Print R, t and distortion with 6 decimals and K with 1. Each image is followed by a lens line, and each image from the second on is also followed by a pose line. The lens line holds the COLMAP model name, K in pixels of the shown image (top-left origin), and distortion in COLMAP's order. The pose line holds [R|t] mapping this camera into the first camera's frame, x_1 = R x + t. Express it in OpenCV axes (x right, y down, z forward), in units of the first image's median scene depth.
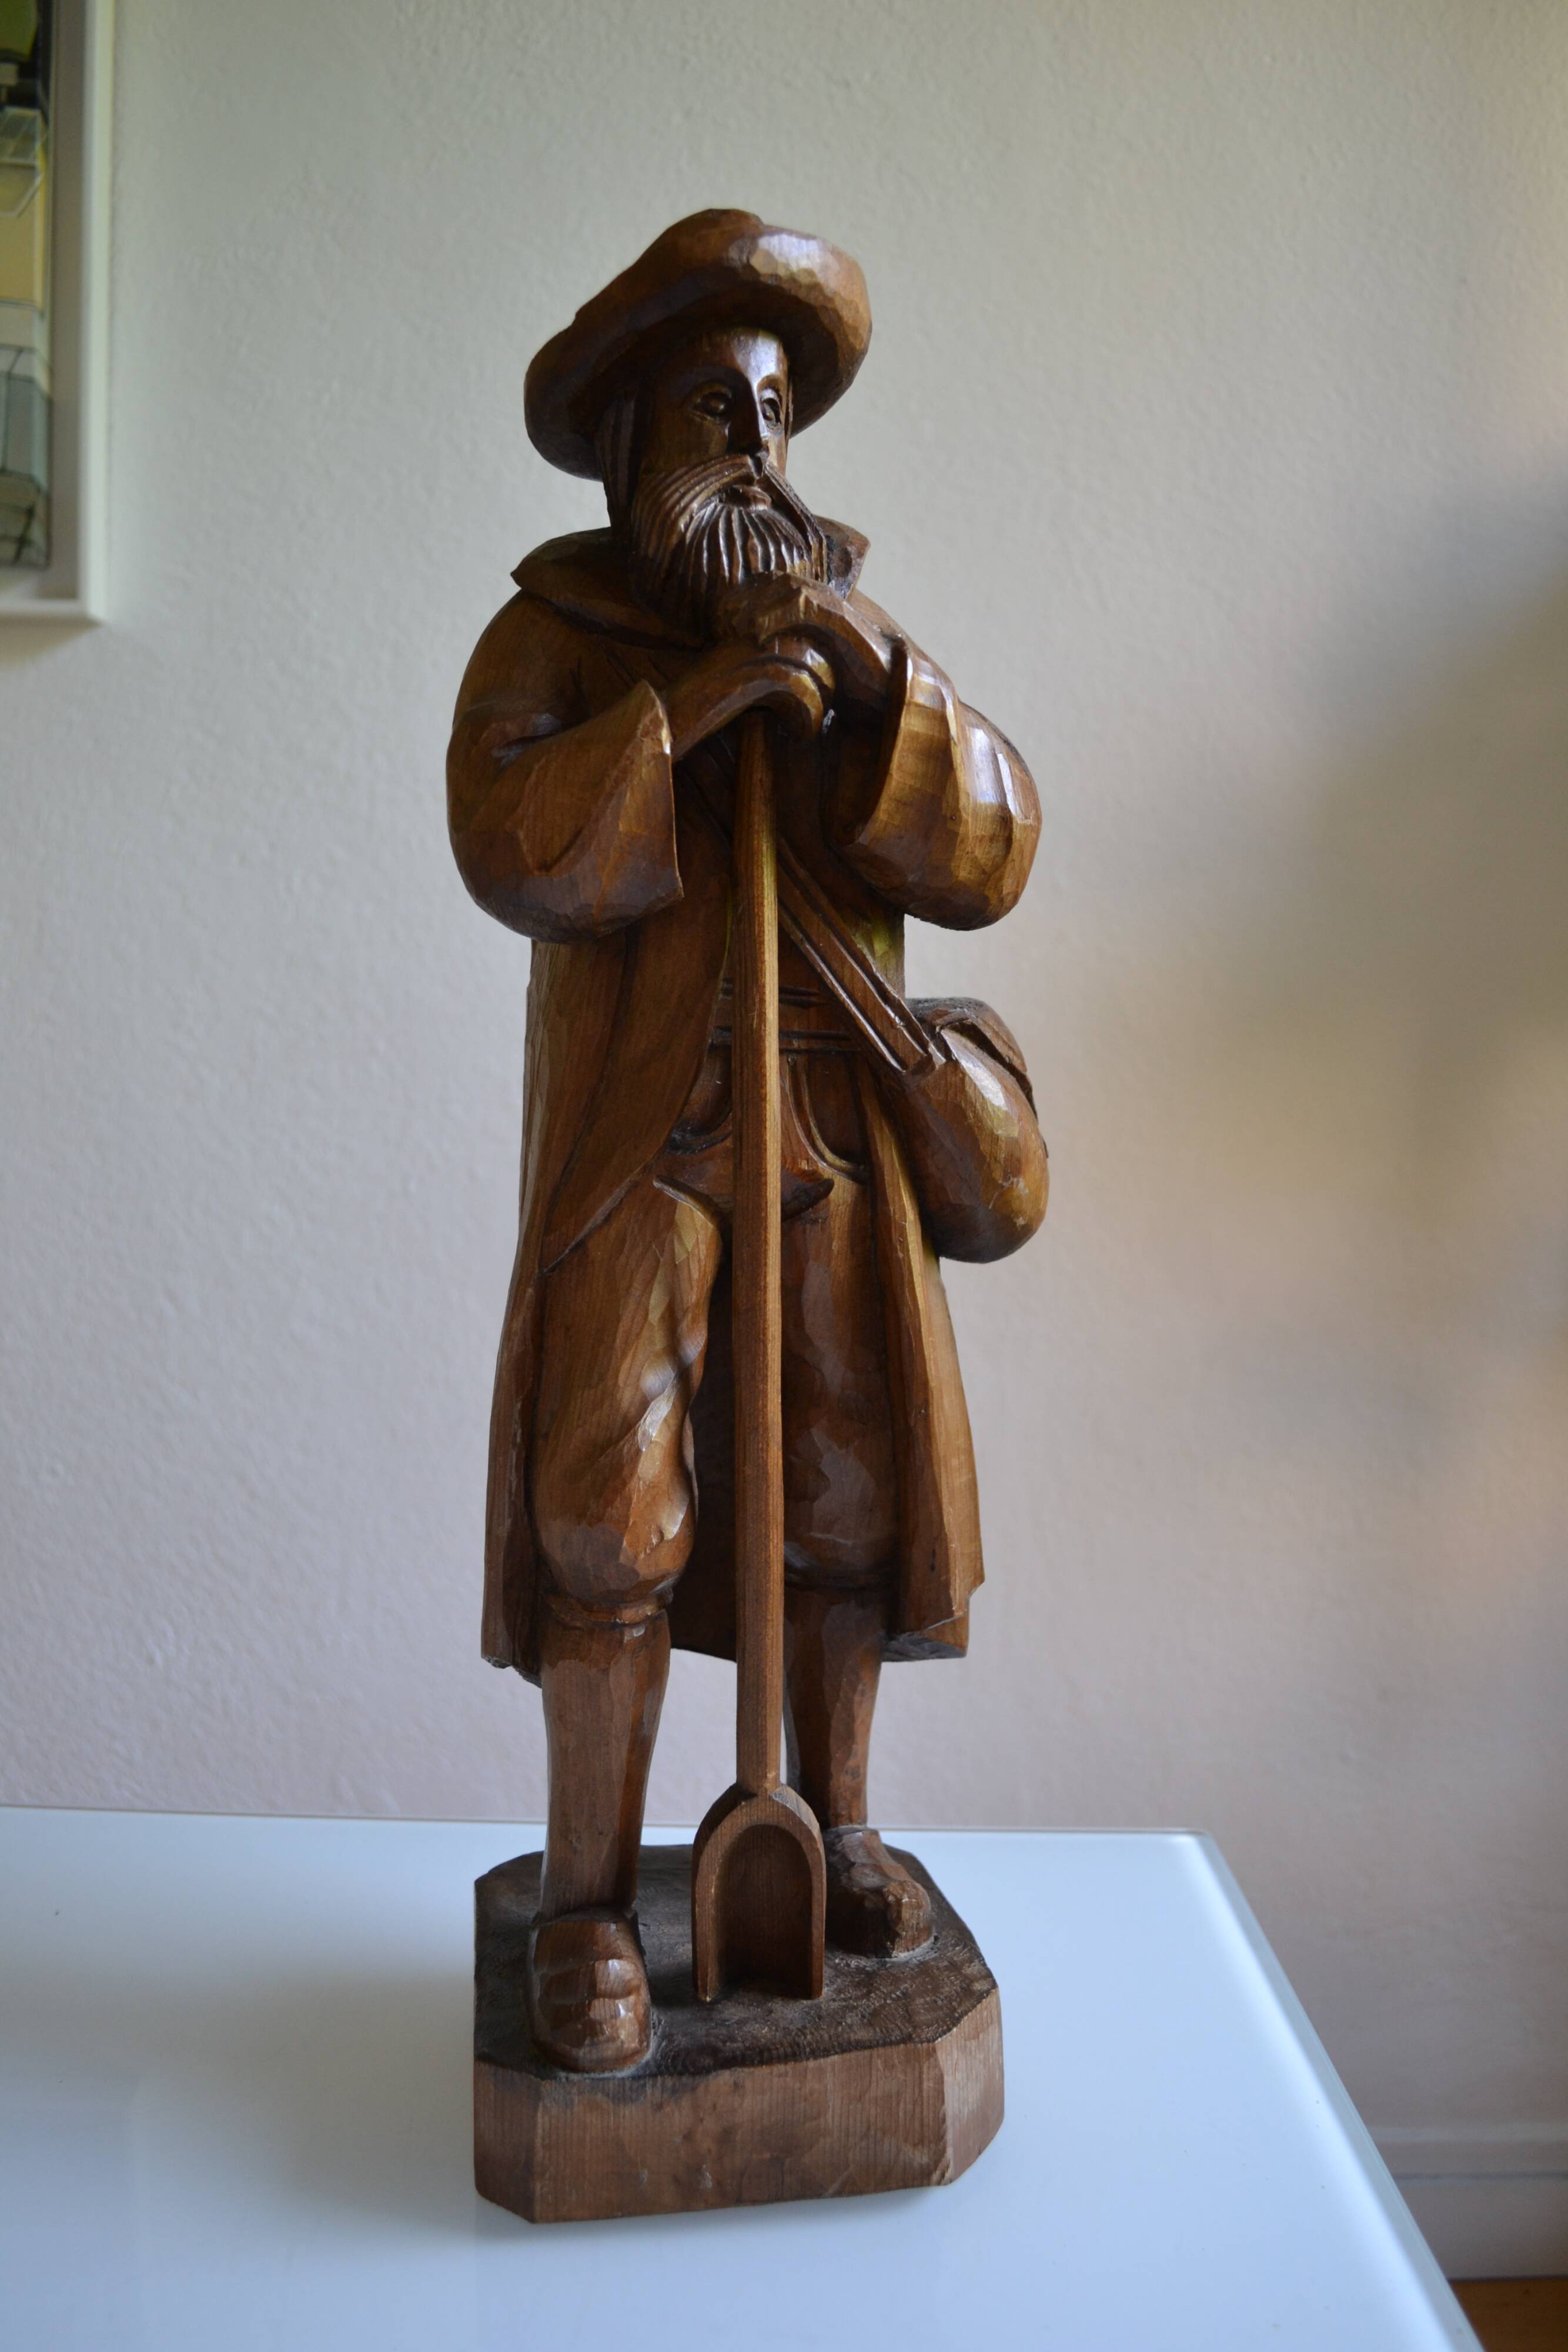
lens RADIAL K [[1863.1, 0, 762.9], [0, 1863.1, 1179.7], [0, 0, 1]] dist [-0.084396, 0.010648]
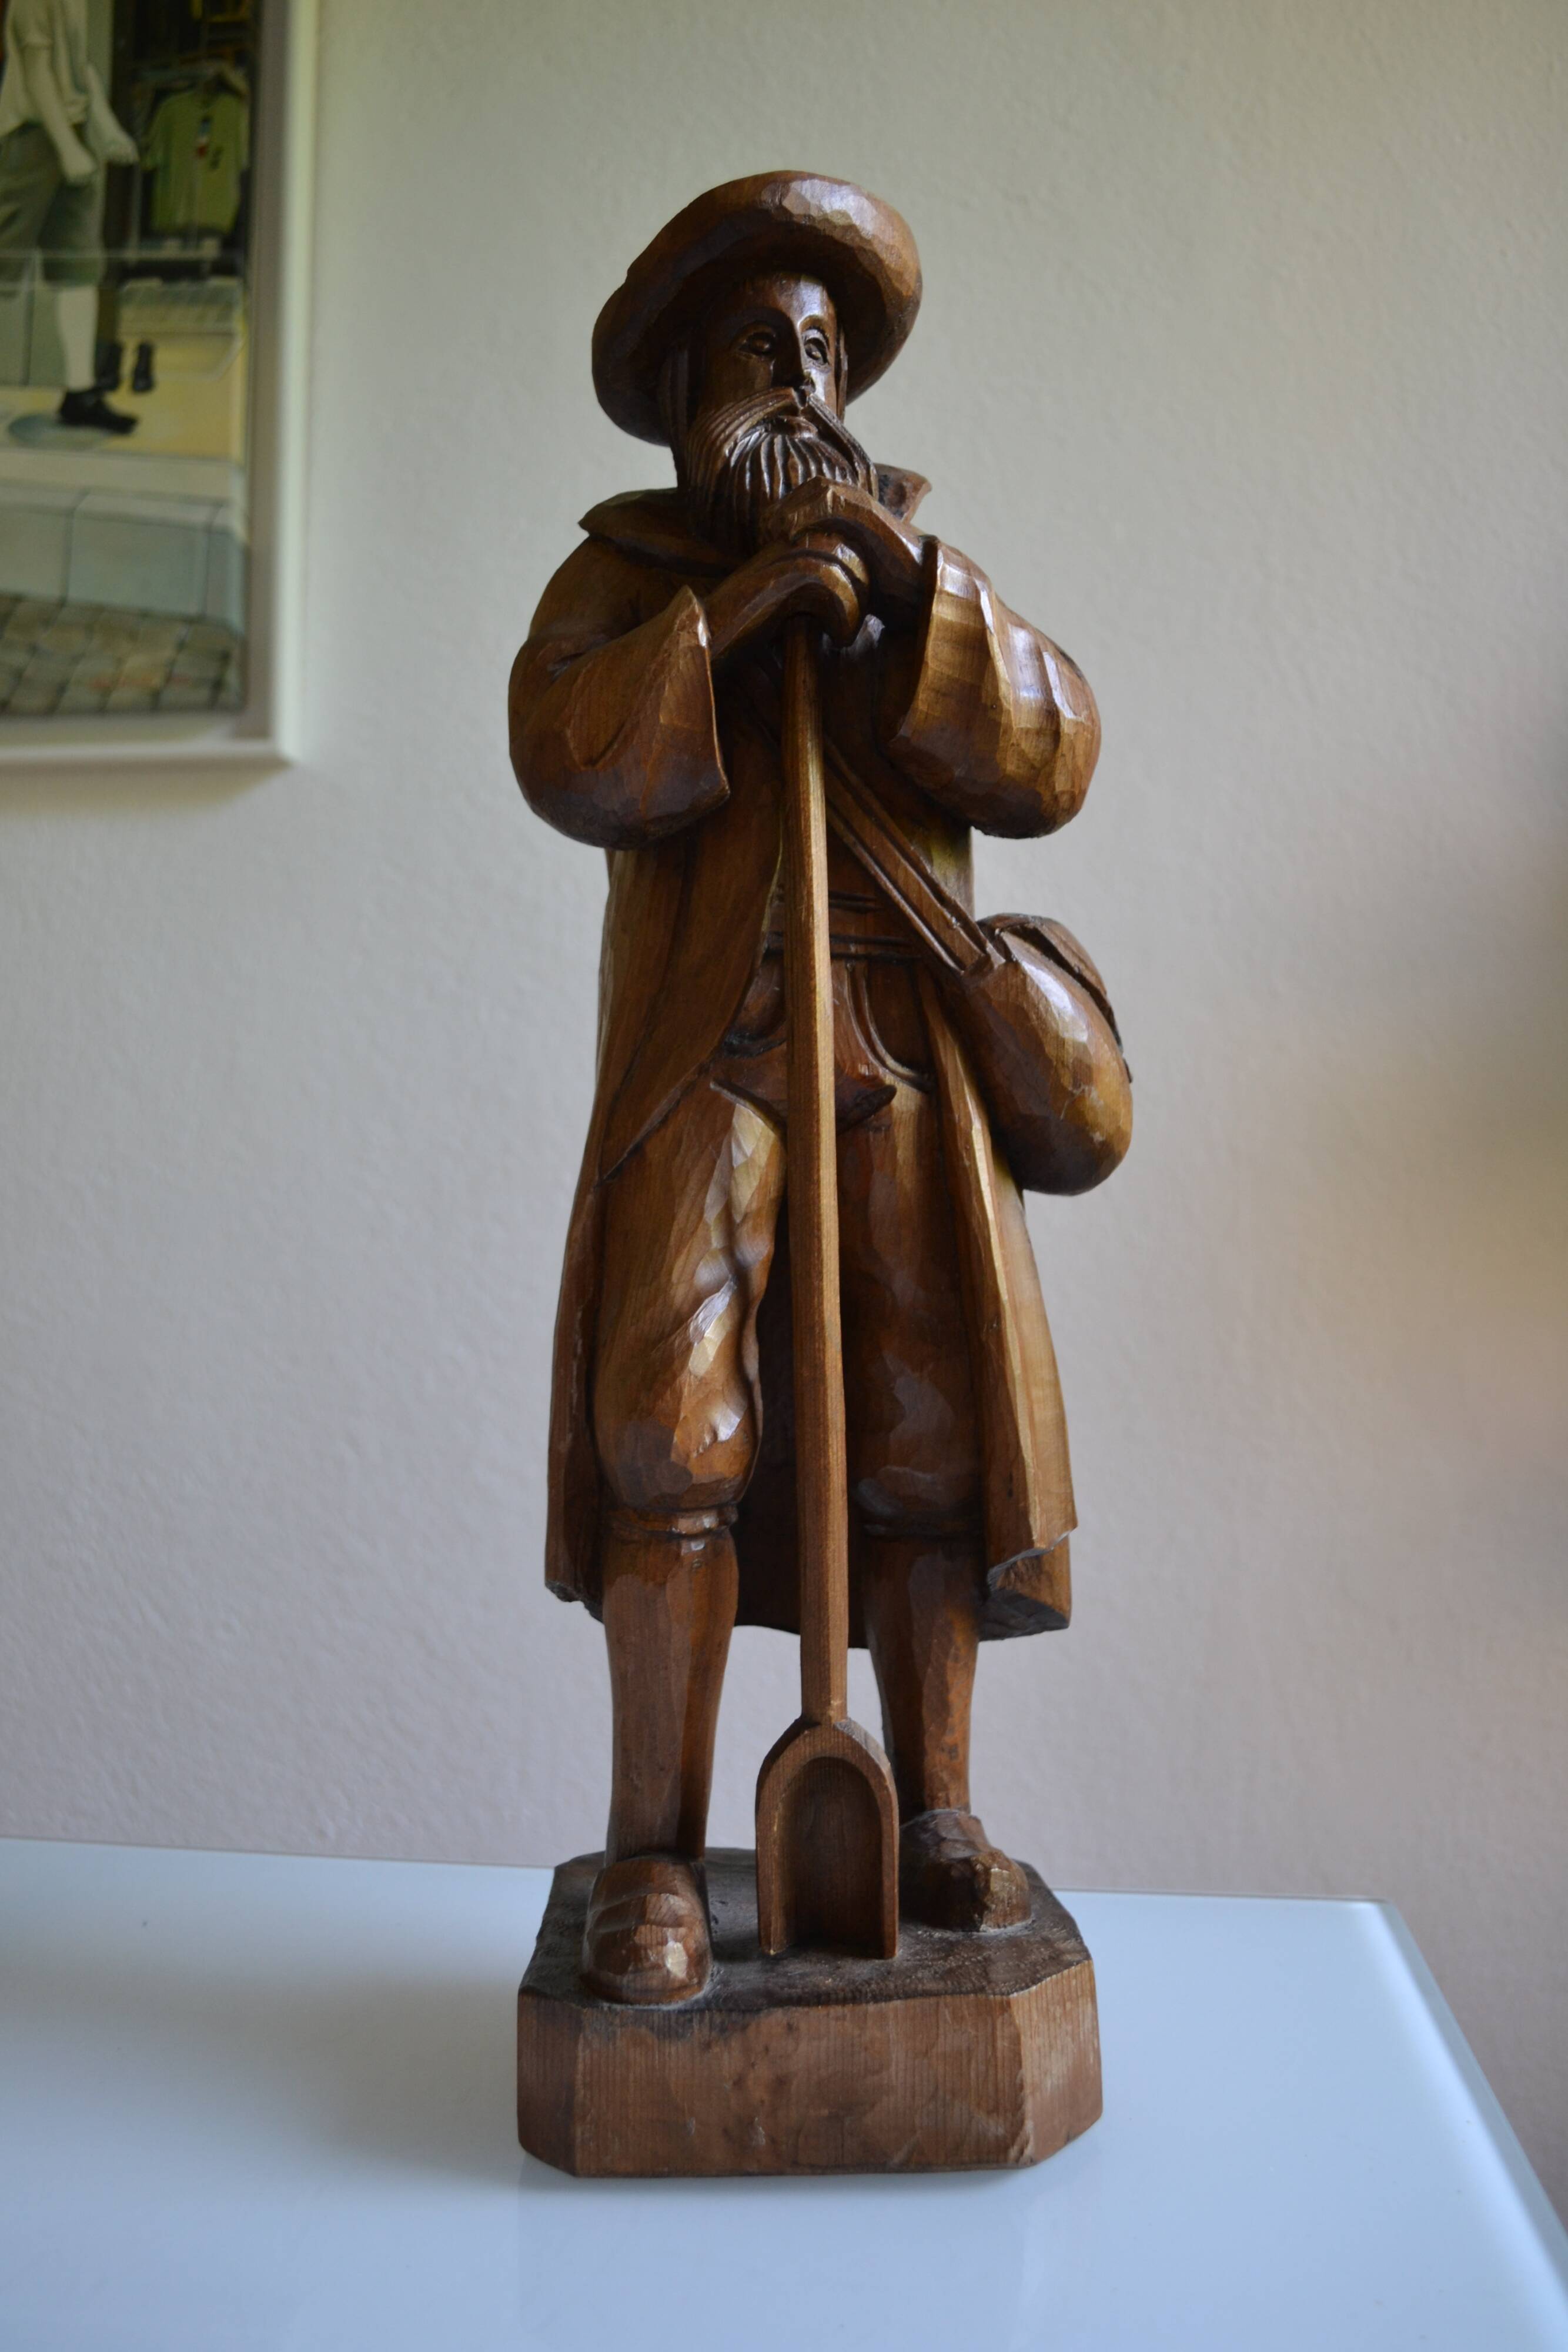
lens RADIAL K [[2024.5, 0, 765.8], [0, 2024.5, 1178.2], [0, 0, 1]] dist [-0.076841, 0.008521]
pose [[0.990253, -0.022207, -0.137500, 0.119667], [0.003758, 0.991108, -0.133008, 0.196462], [0.139232, 0.131195, 0.981531, -0.058113]]
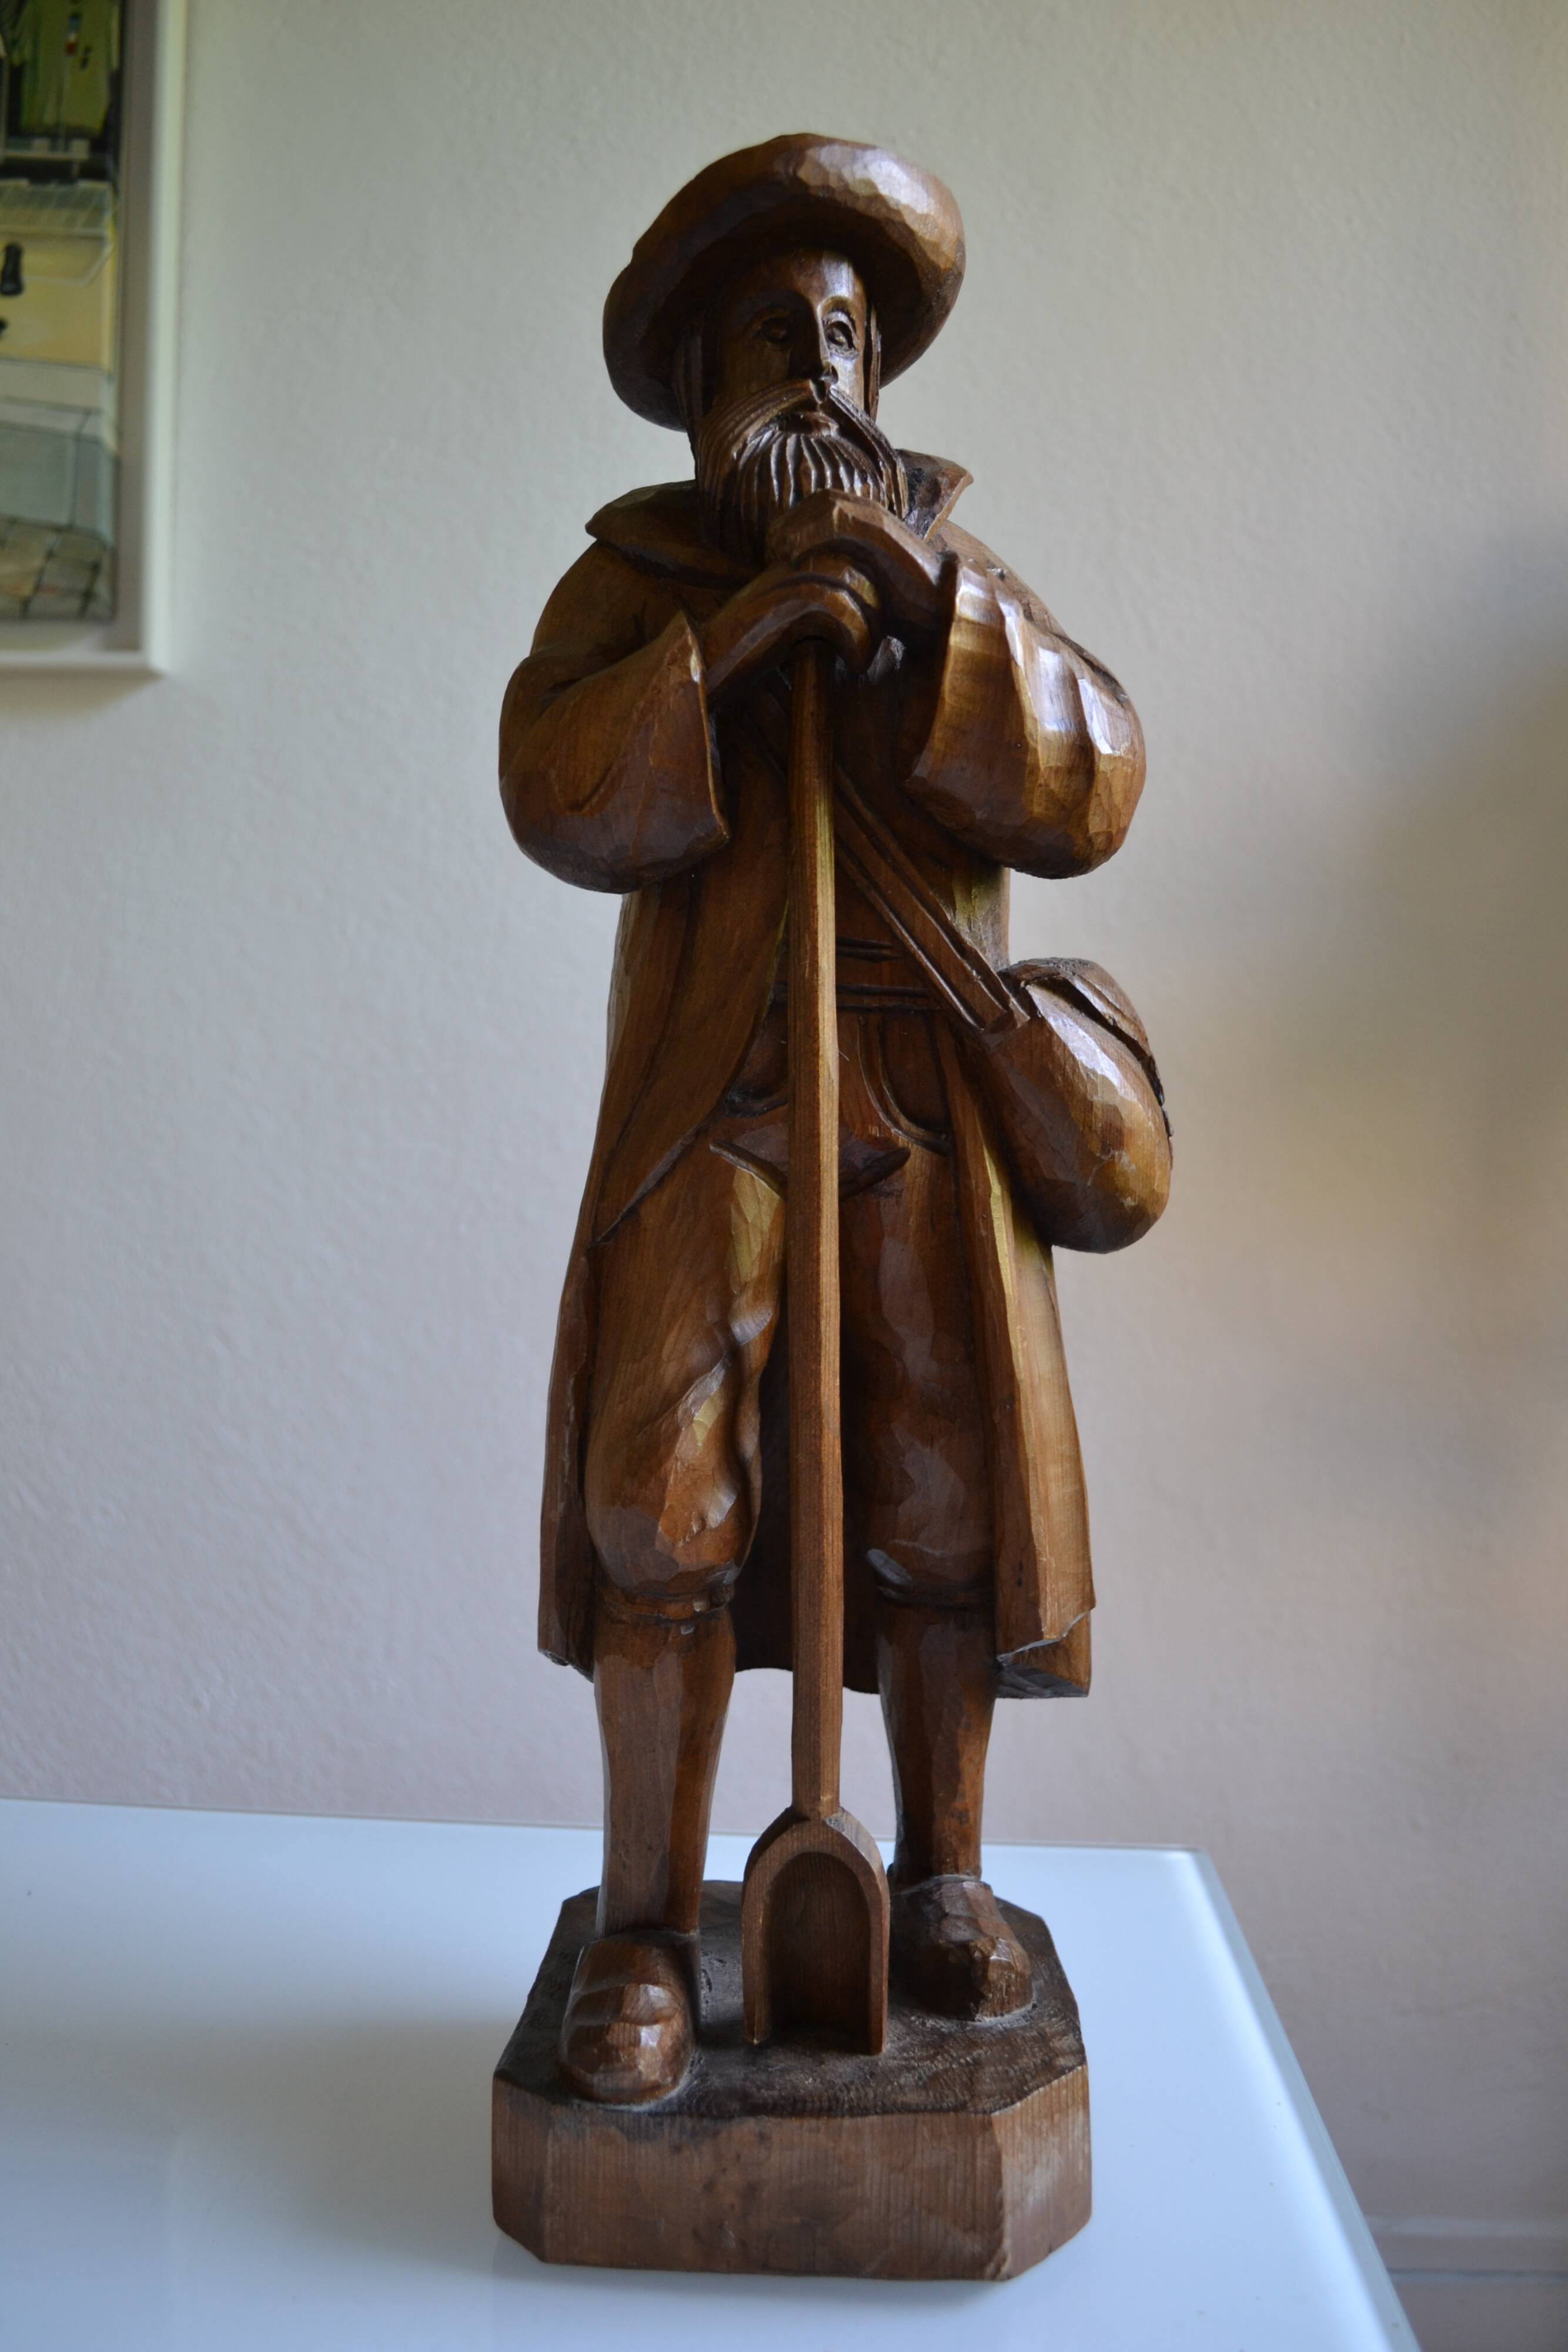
lens RADIAL K [[1882.5, 0, 768.7], [0, 1882.5, 1176.3], [0, 0, 1]] dist [-0.083174, 0.009603]
pose [[0.976326, 0.010218, -0.216063, 0.176436], [-0.021429, 0.998539, -0.049611, 0.063093], [0.215240, 0.053066, 0.975118, 0.080317]]
